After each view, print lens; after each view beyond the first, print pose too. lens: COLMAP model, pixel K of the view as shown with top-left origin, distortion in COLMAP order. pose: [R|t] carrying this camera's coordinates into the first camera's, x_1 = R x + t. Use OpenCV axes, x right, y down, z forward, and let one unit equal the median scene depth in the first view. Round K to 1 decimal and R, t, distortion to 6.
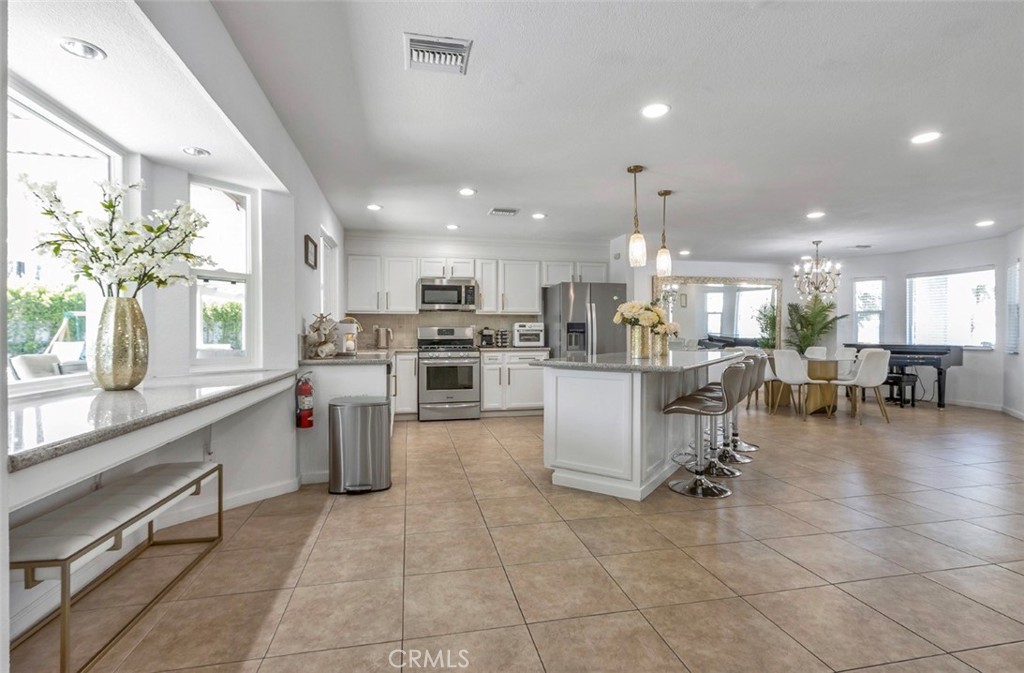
lens RADIAL K [[472.3, 0, 507.0], [0, 472.3, 336.2], [0, 0, 1]] dist [0.000173, -0.000479]
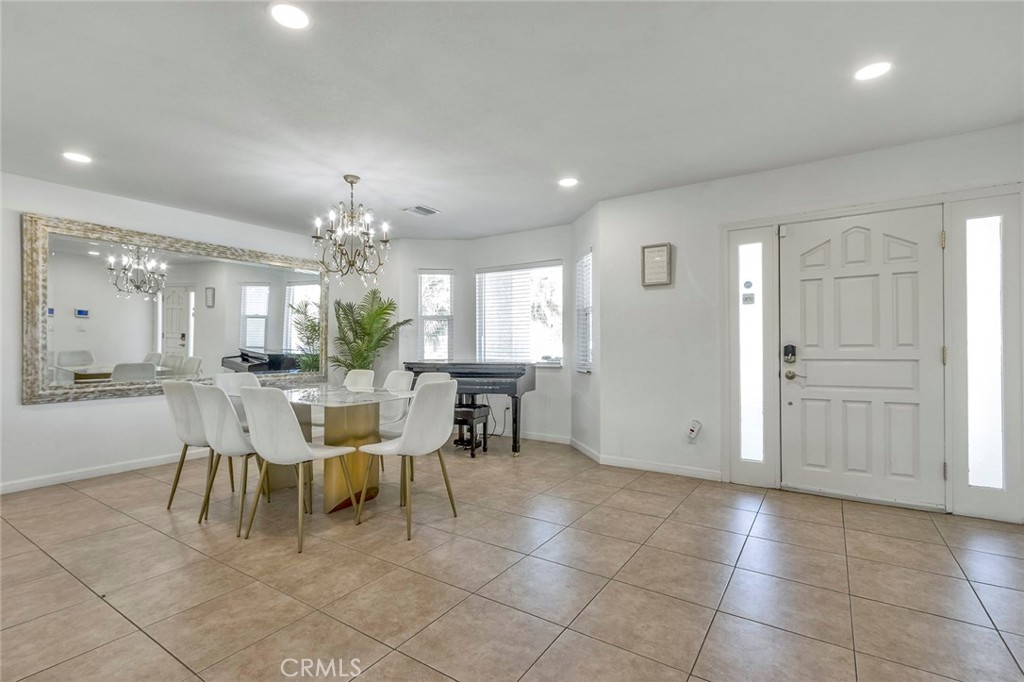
lens RADIAL K [[473.5, 0, 511.9], [0, 473.5, 339.8], [0, 0, 1]] dist [-0.001410, 0.000051]
pose [[0.707158, 0.008290, 0.707007, 0.387043], [0.007268, 0.999793, -0.018993, -0.002557], [-0.707018, 0.018570, 0.706951, 0.468496]]
